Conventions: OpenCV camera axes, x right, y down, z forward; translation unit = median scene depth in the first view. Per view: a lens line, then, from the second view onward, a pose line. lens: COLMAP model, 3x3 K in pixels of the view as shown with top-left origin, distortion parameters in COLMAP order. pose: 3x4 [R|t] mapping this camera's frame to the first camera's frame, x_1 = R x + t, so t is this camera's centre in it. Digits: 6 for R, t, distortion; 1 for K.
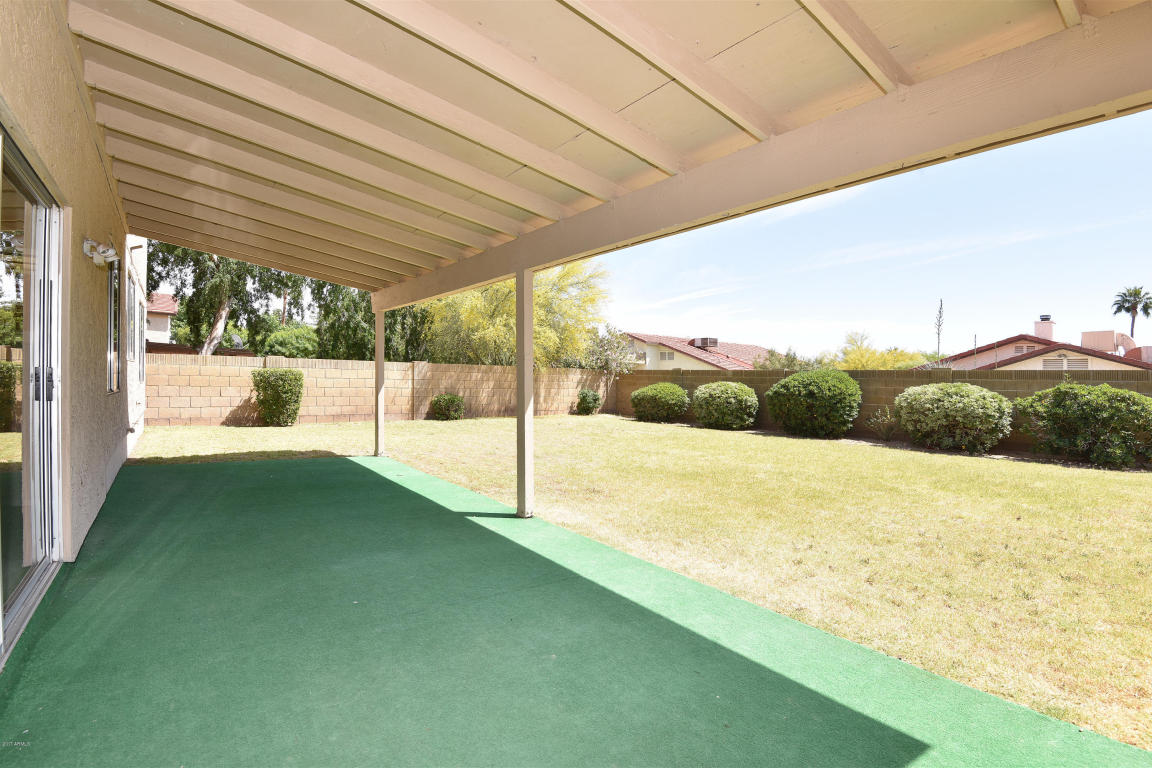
lens RADIAL K [[530.8, 0, 576.0], [0, 530.8, 384.0], [0, 0, 1]] dist [-0.063454, -0.000040]
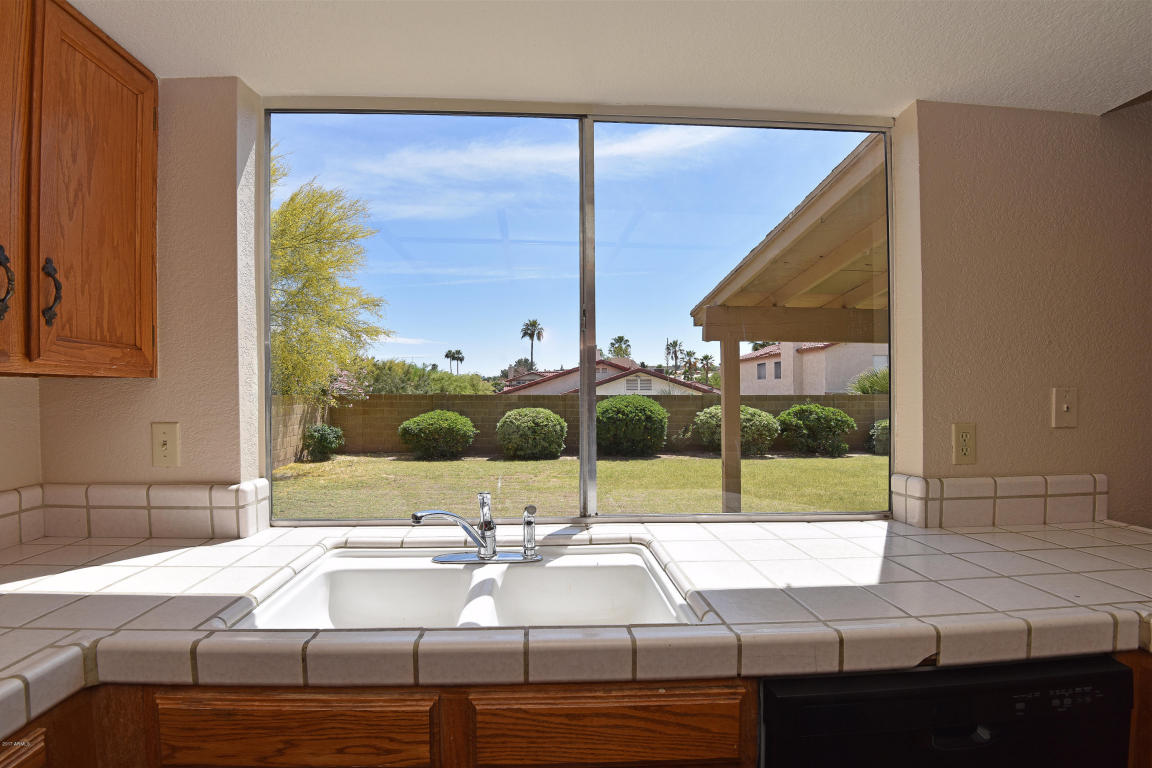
lens RADIAL K [[527.6, 0, 562.4], [0, 527.6, 385.0], [0, 0, 1]] dist [-0.015595, -0.023383]
pose [[0.560014, -0.009882, 0.828424, -0.457960], [0.018763, 0.999824, -0.000757, -0.042644], [-0.828271, 0.015968, 0.560101, 0.409532]]
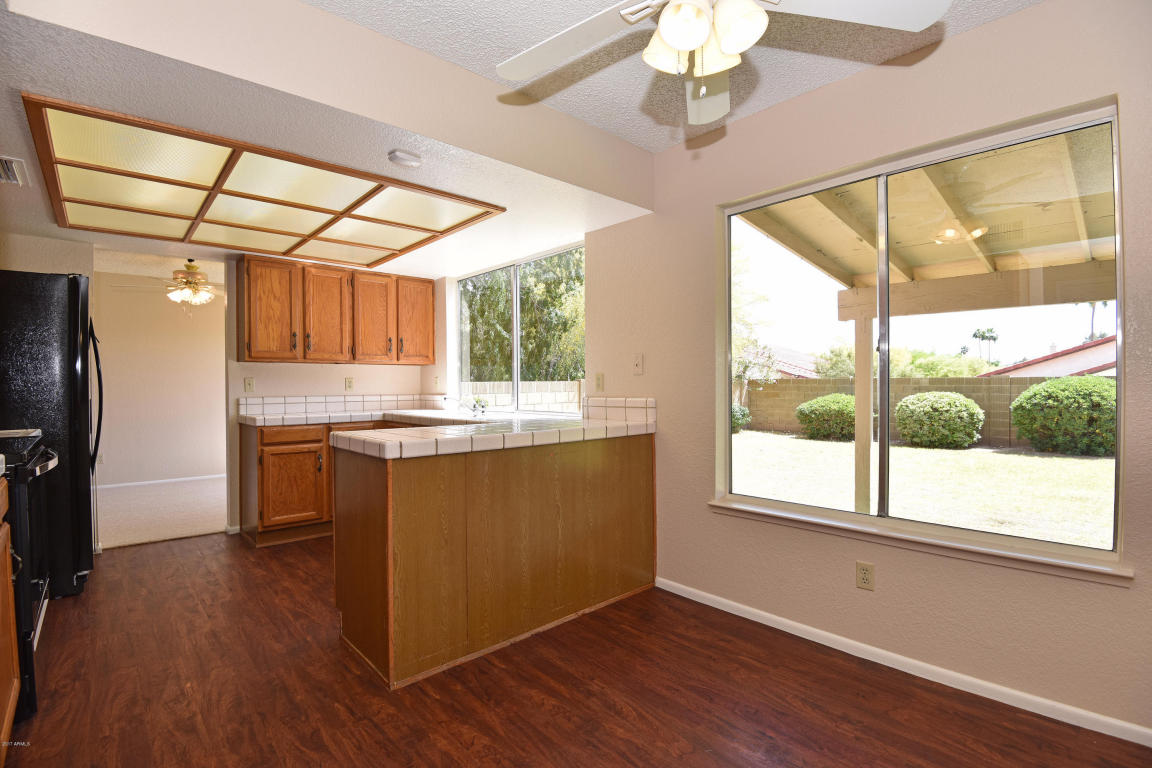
lens RADIAL K [[538.3, 0, 571.9], [0, 538.3, 382.4], [0, 0, 1]] dist [-0.051479, -0.000684]
pose [[0.996323, -0.027896, 0.081010, -0.369697], [0.028626, 0.999559, -0.007861, -0.029364], [-0.080755, 0.010151, 0.996682, 0.185879]]
